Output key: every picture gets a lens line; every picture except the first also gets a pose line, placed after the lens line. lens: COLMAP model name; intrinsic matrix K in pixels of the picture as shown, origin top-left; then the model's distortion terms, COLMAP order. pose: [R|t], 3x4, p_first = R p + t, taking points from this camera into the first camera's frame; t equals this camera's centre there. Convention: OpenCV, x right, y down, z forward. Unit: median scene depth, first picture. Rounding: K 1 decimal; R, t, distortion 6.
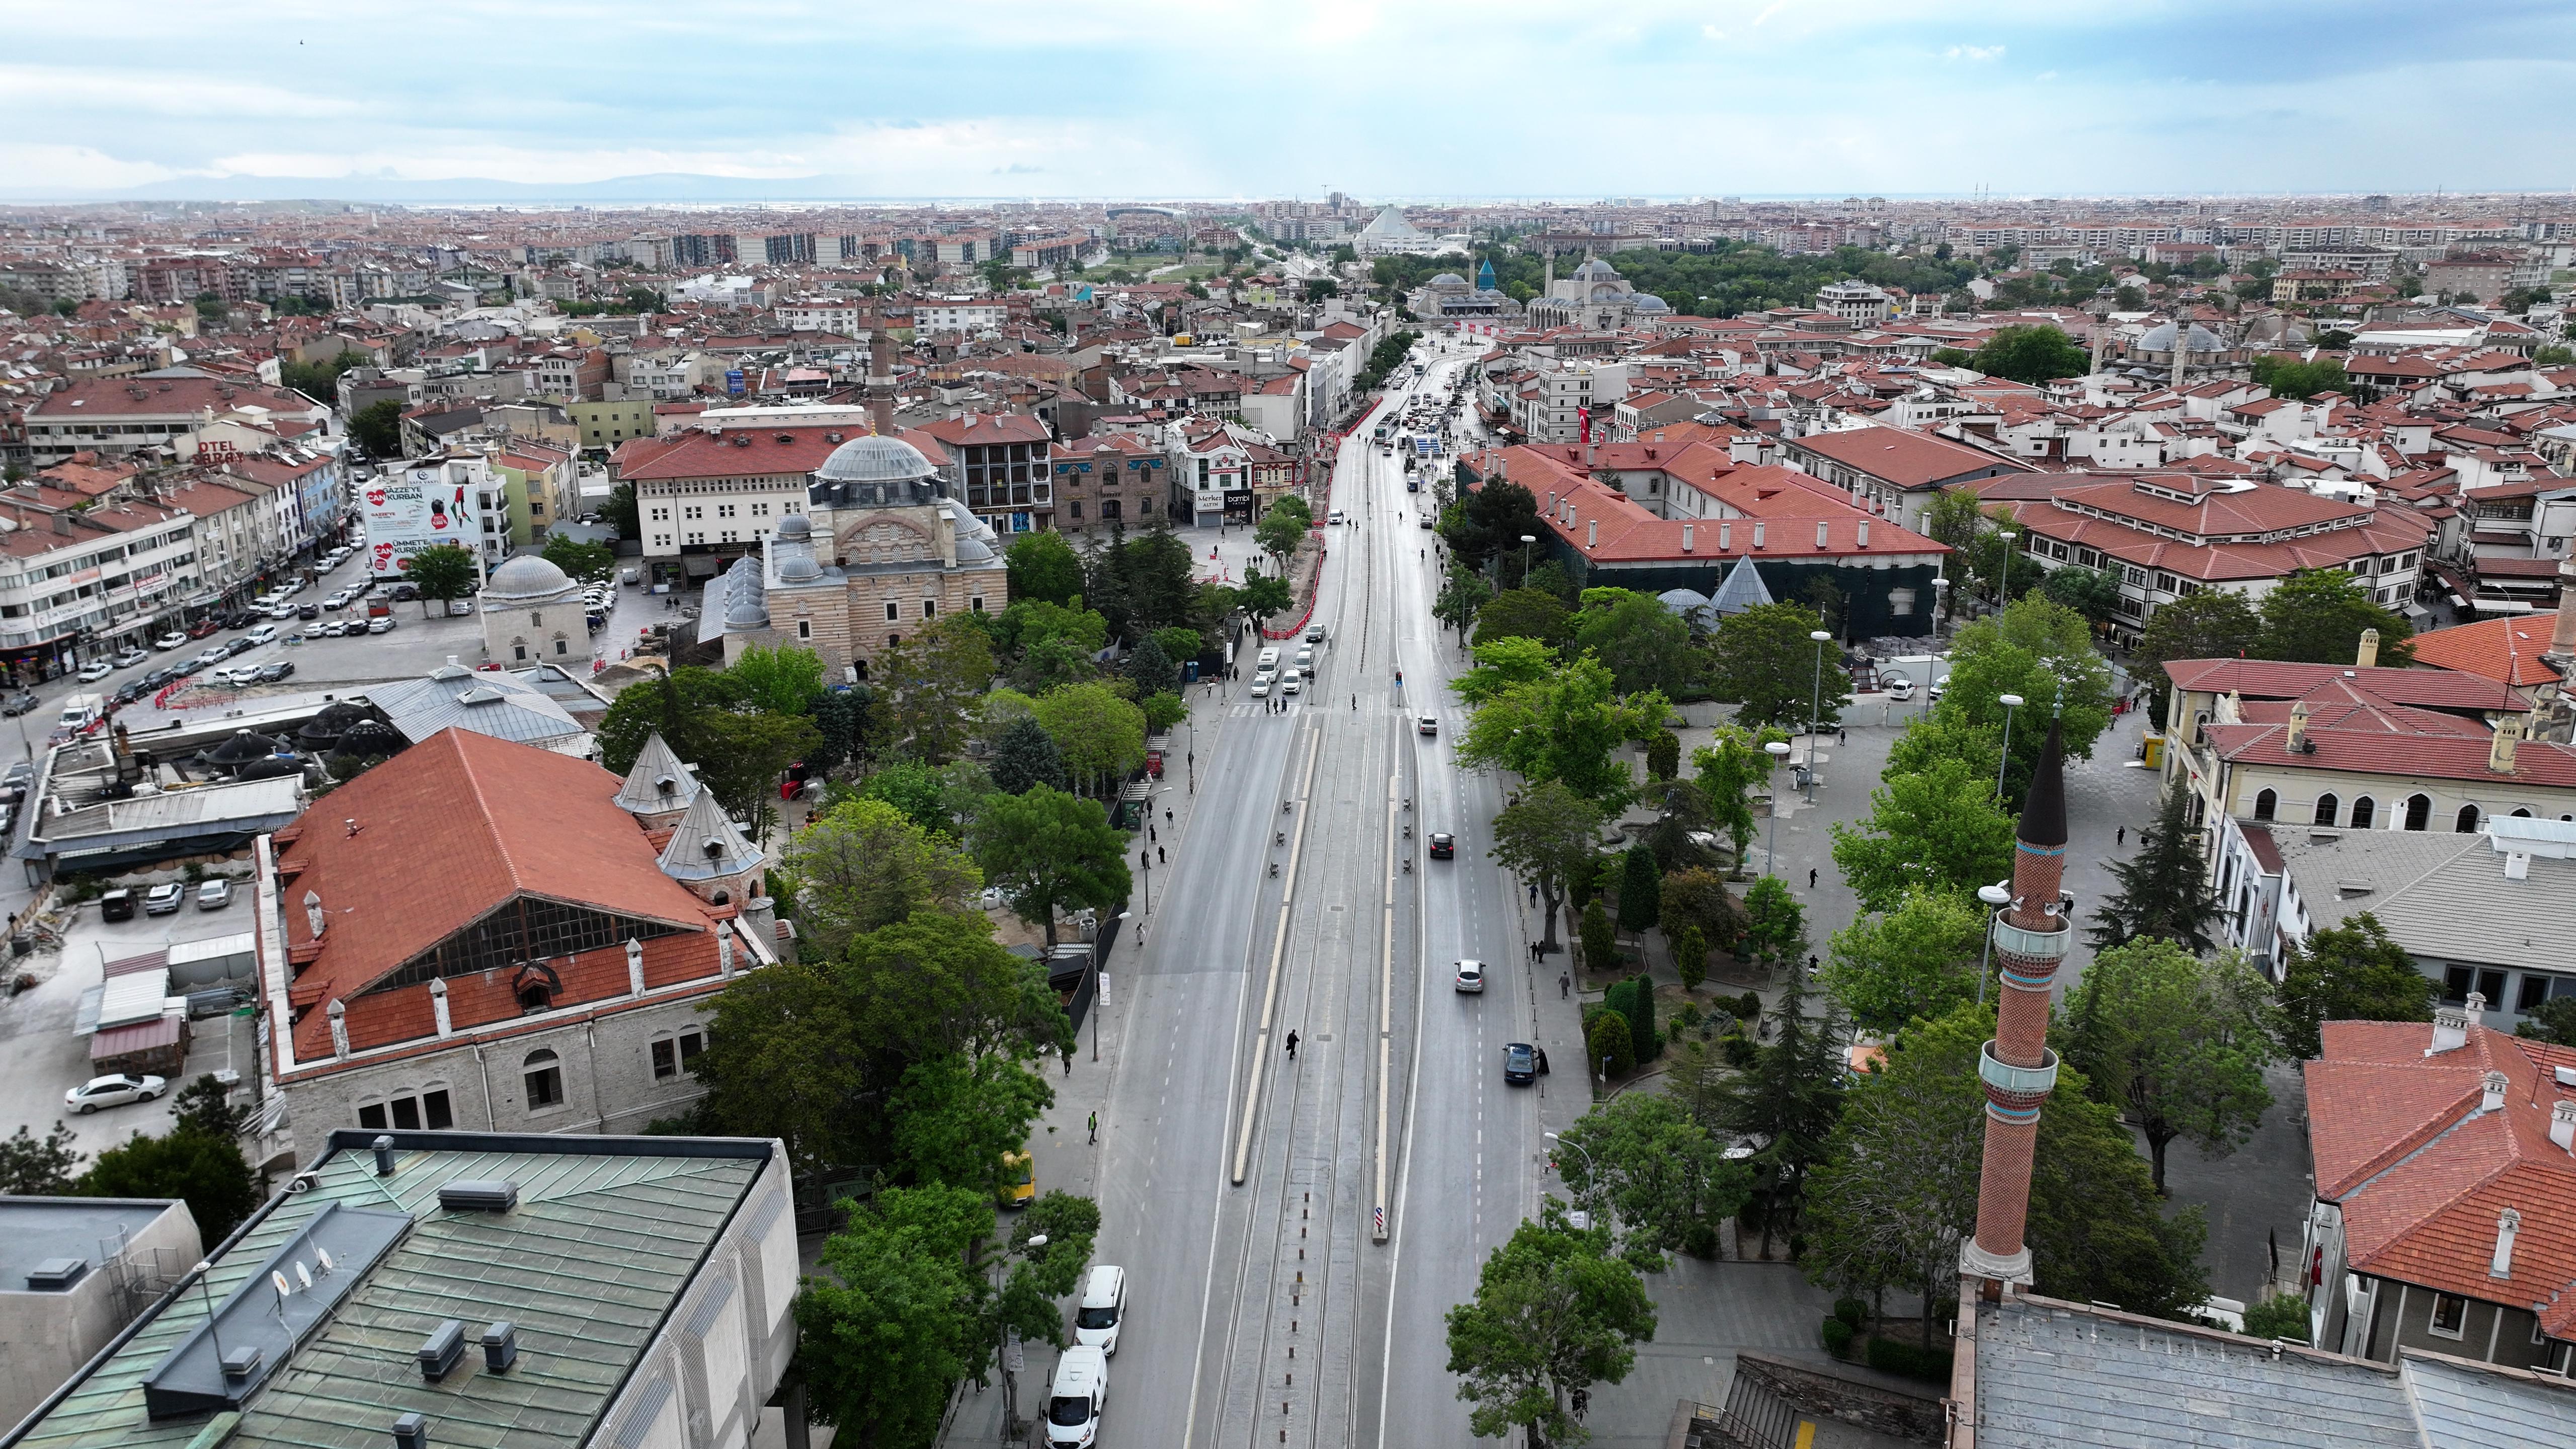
lens RADIAL K [[1818.5, 0, 1308.0], [0, 1818.5, 712.6], [0, 0, 1]] dist [0.002460, 0.008386]
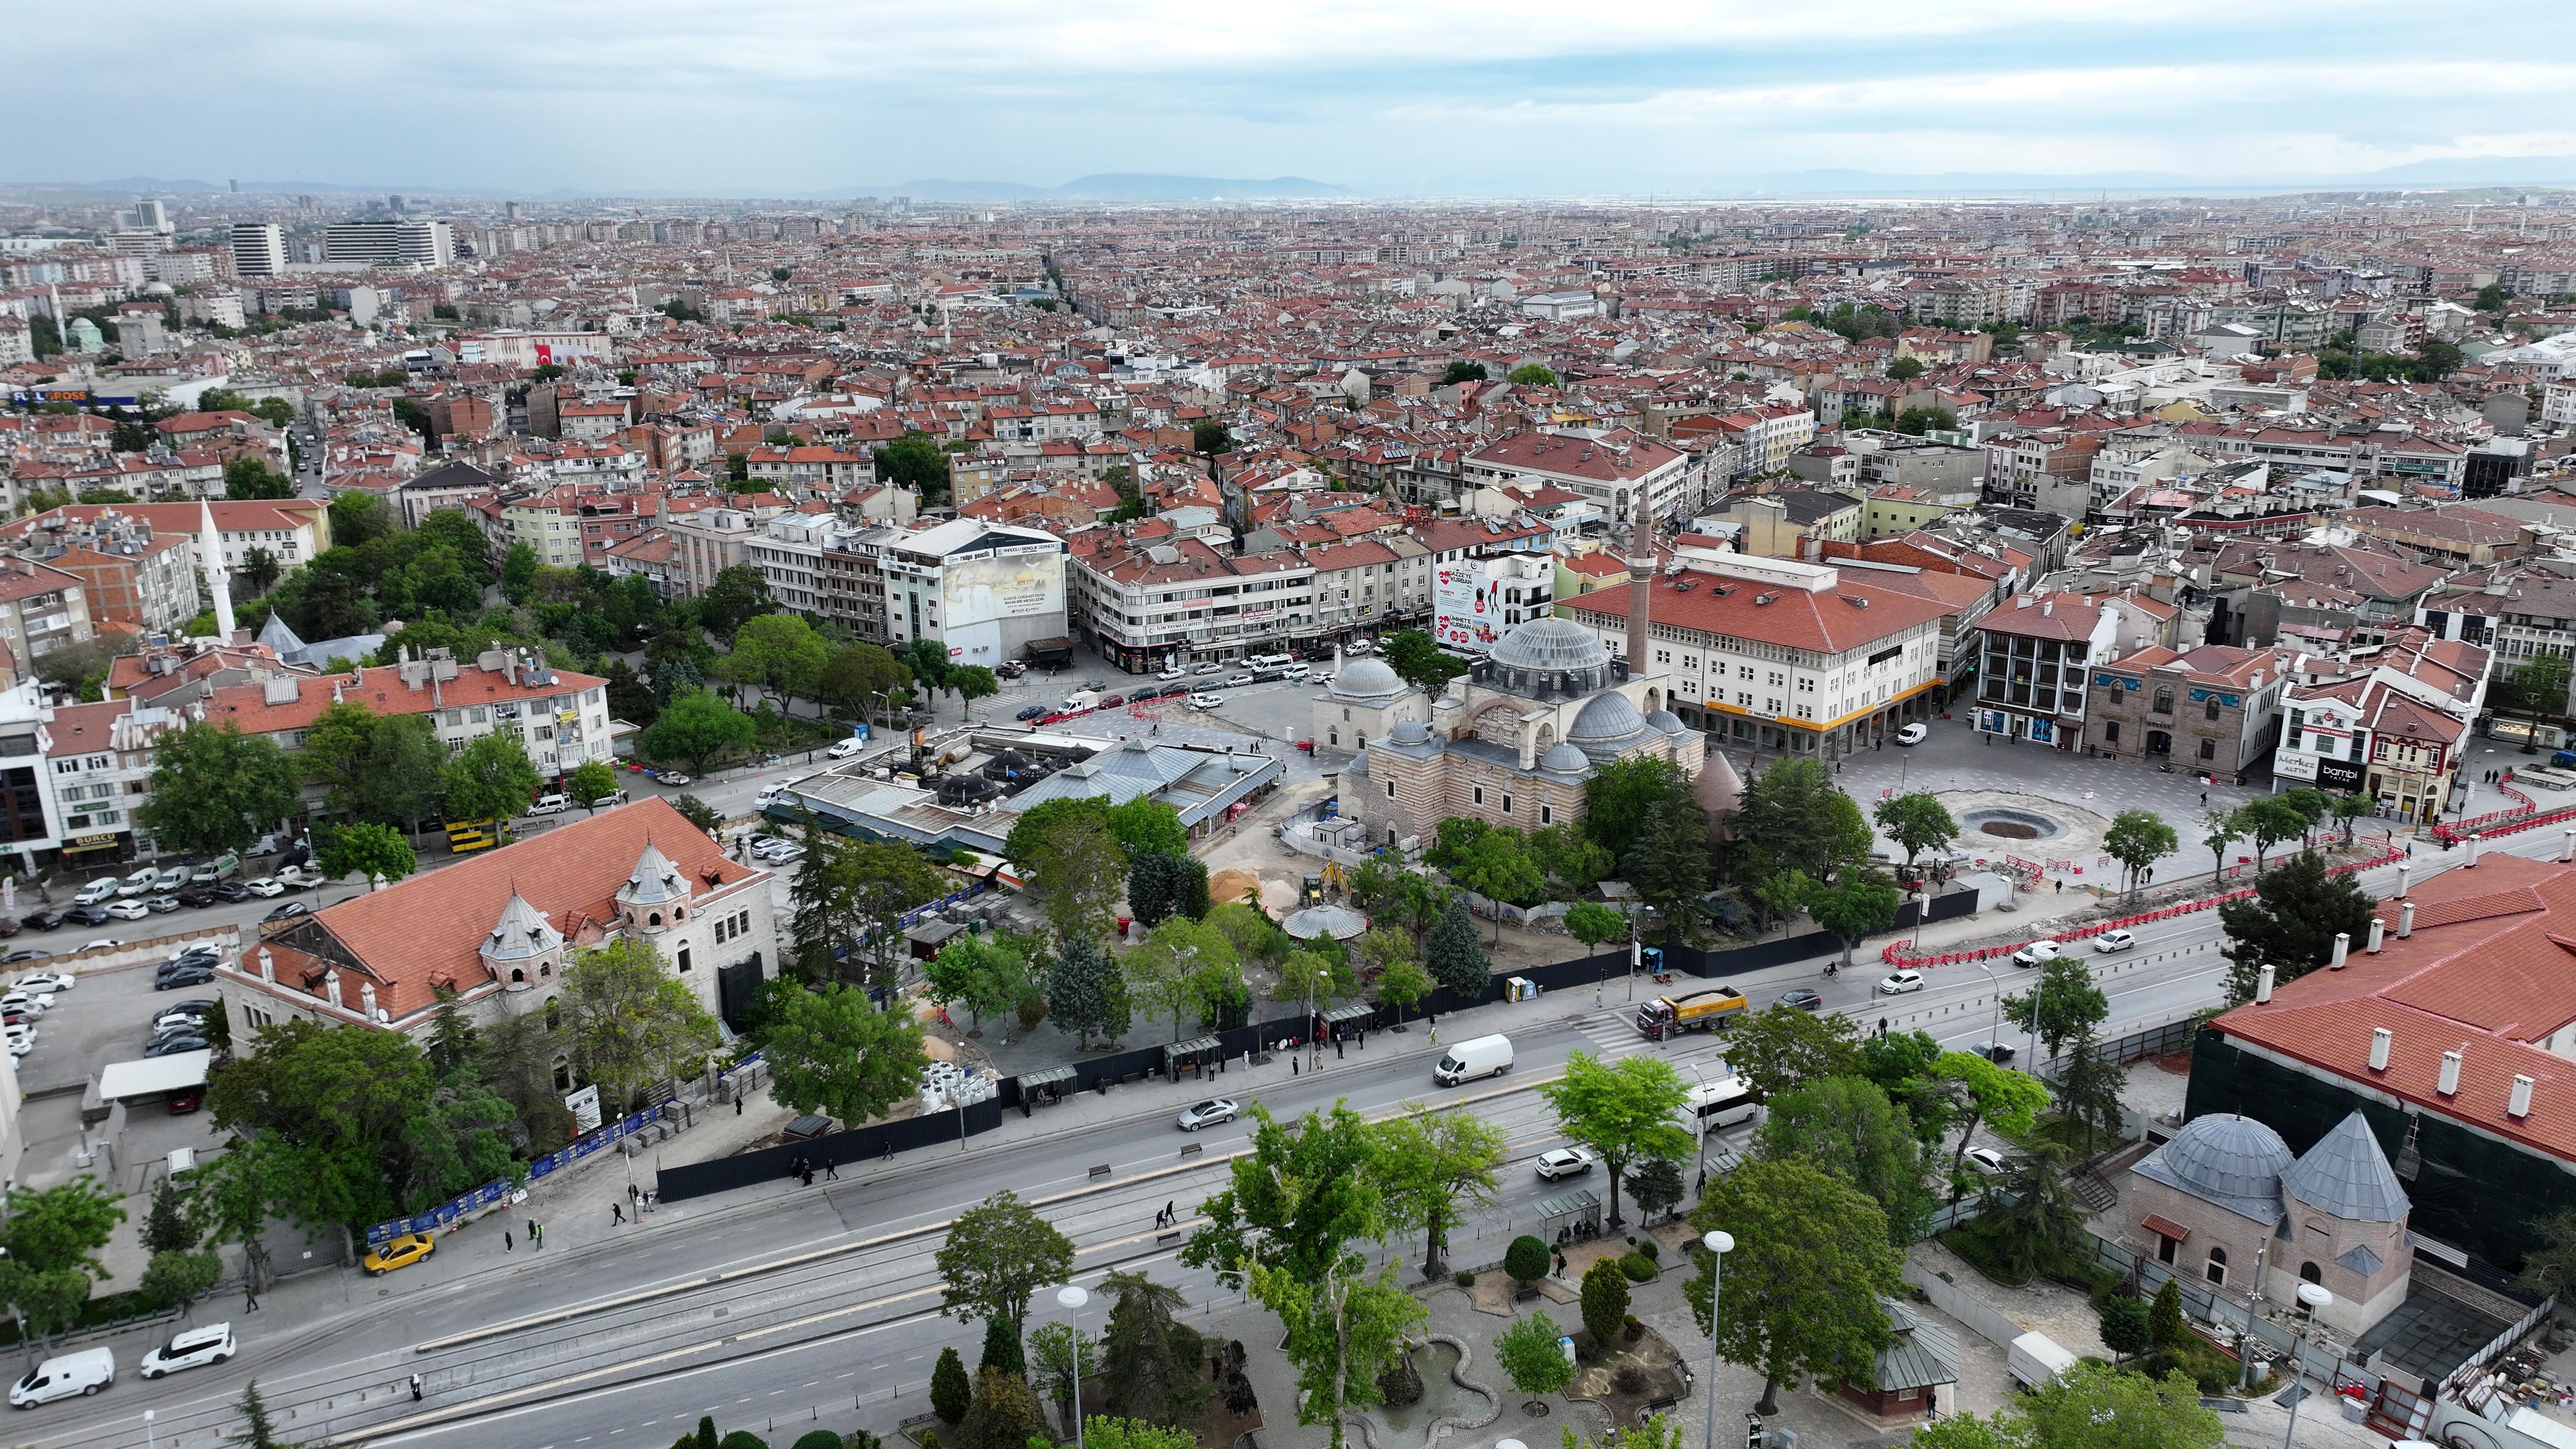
lens RADIAL K [[1817.2, 0, 1300.5], [0, 1817.2, 712.3], [0, 0, 1]] dist [0.001657, 0.018493]
pose [[0.473811, 0.242552, -0.846565, 0.393664], [-0.234042, 0.961432, 0.144472, -0.155379], [0.848957, 0.129680, 0.512304, 0.280898]]
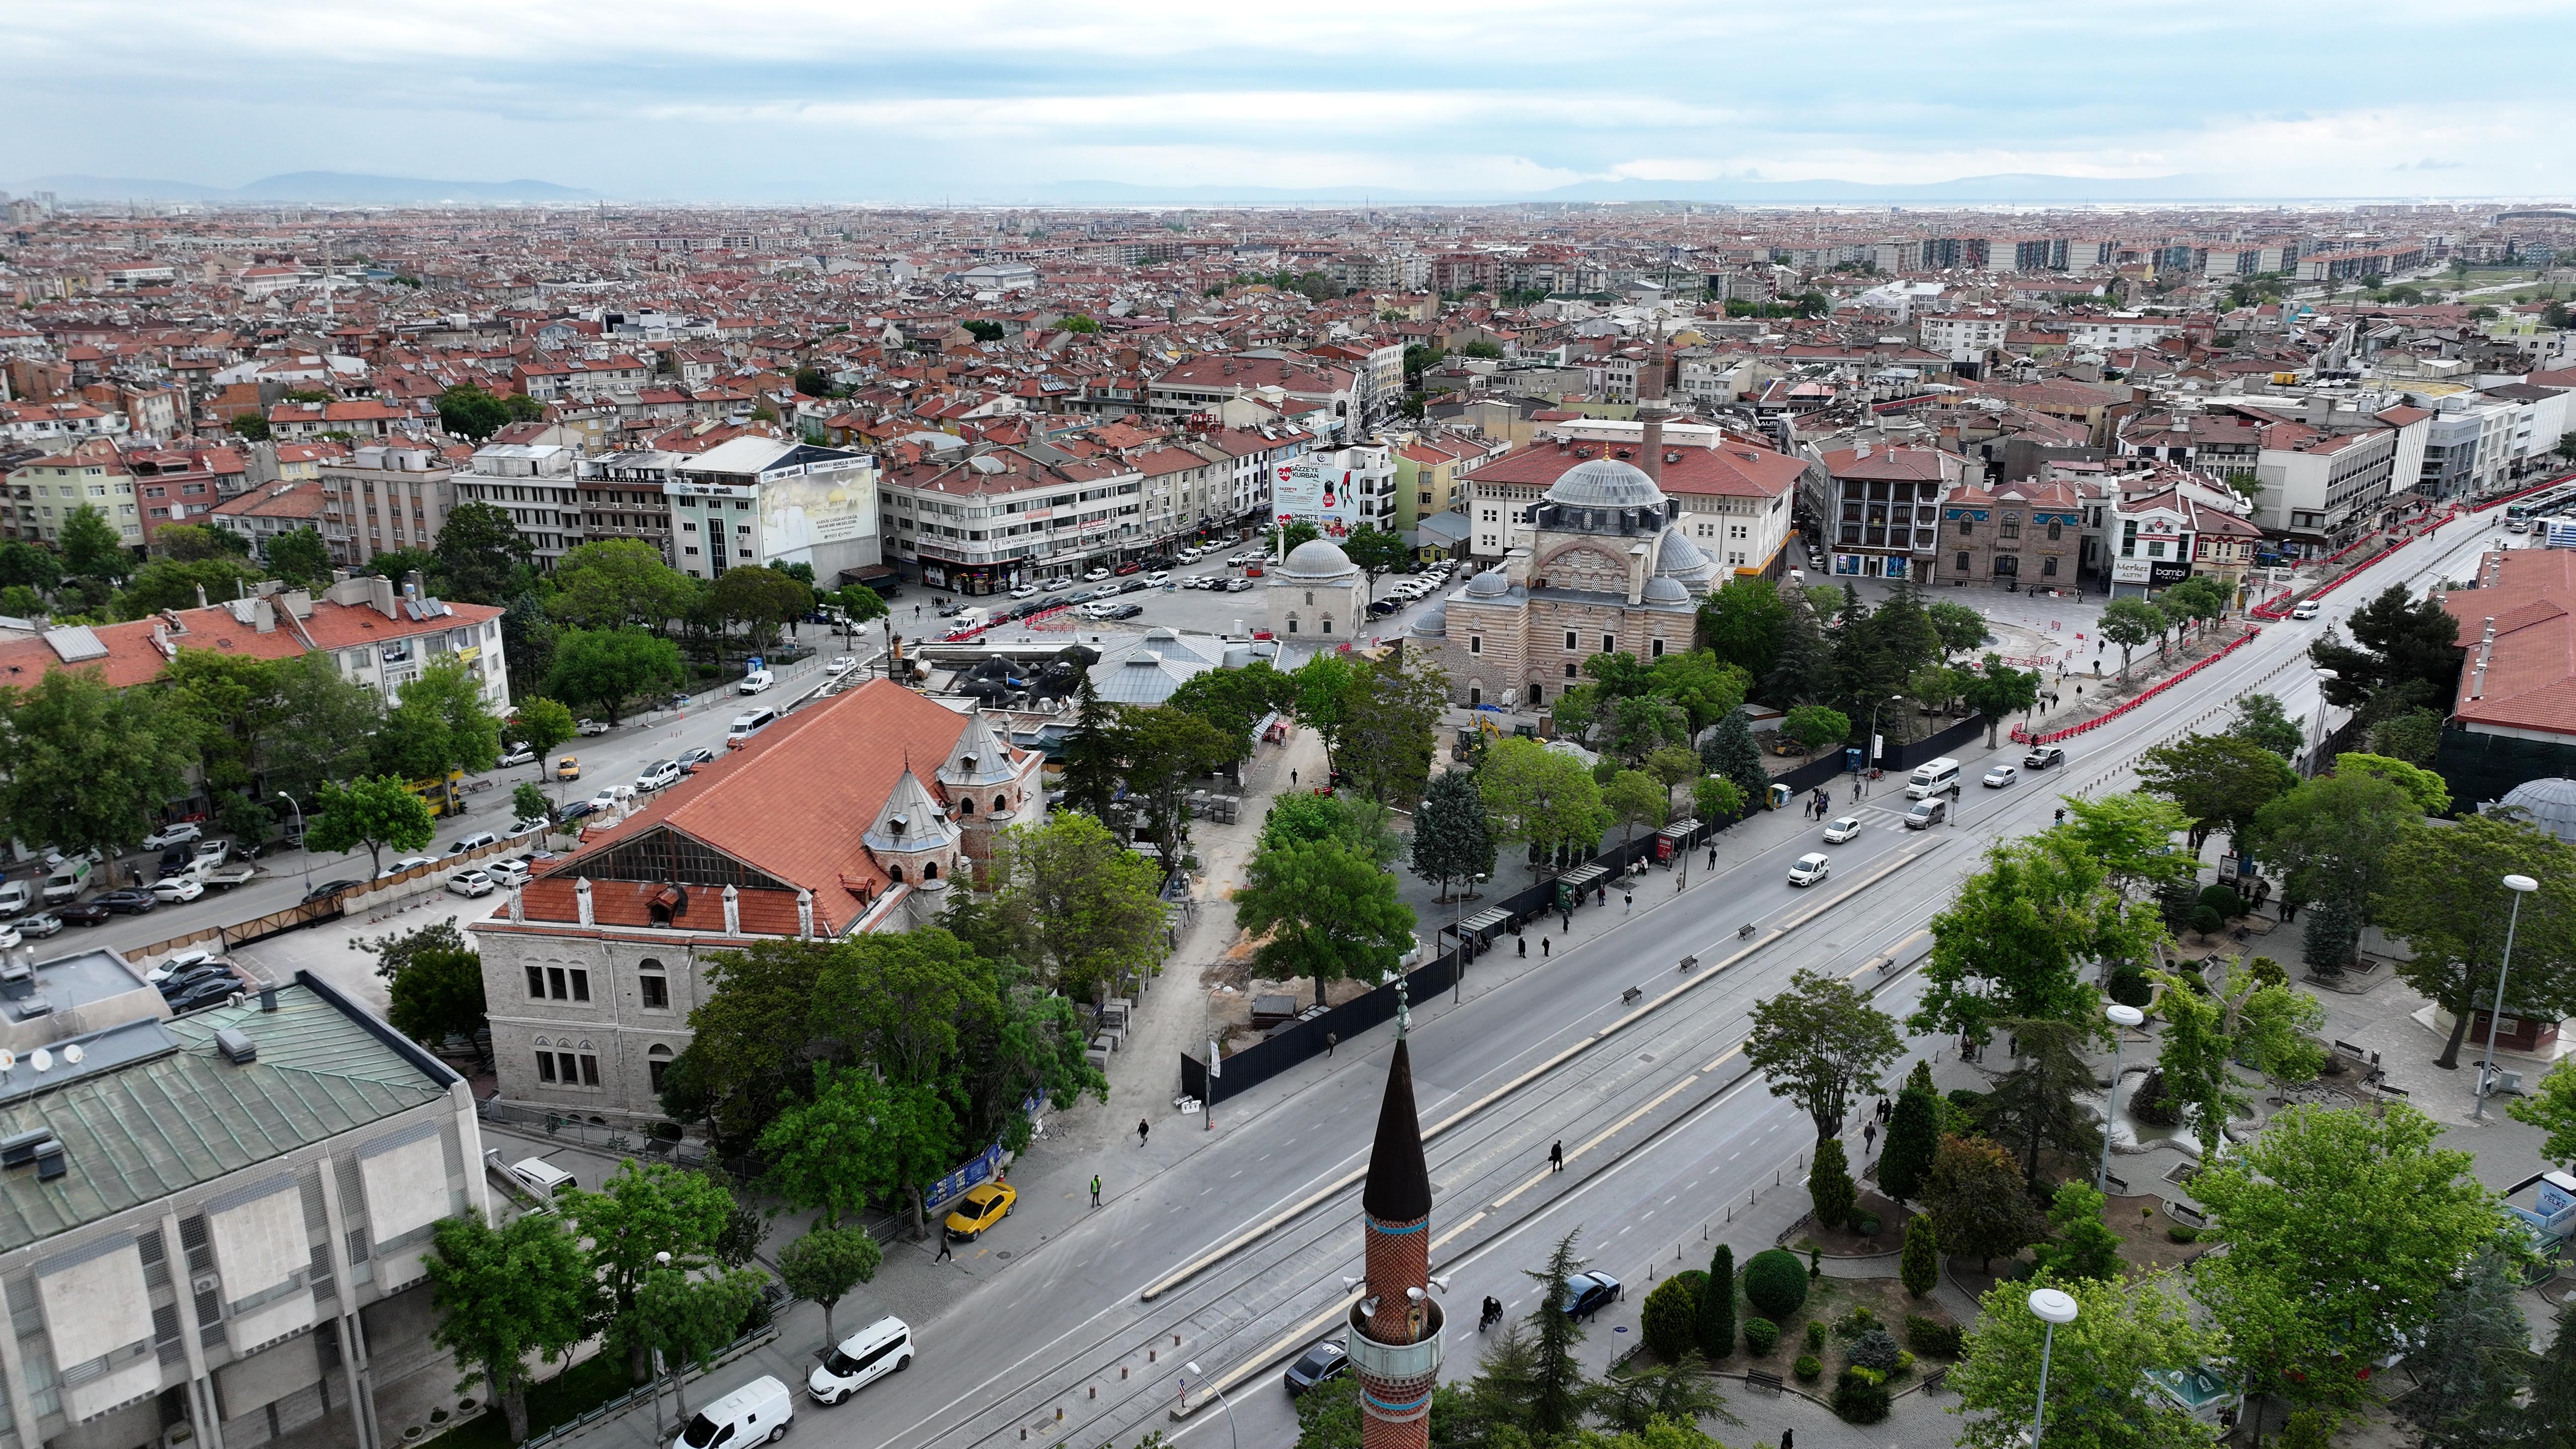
lens RADIAL K [[1817.2, 0, 1300.5], [0, 1817.2, 712.3], [0, 0, 1]] dist [0.001657, 0.018493]
pose [[0.772217, 0.176047, -0.610482, 0.183461], [-0.176207, 0.982496, 0.060437, -0.035802], [0.610436, 0.060900, 0.789721, 0.101411]]
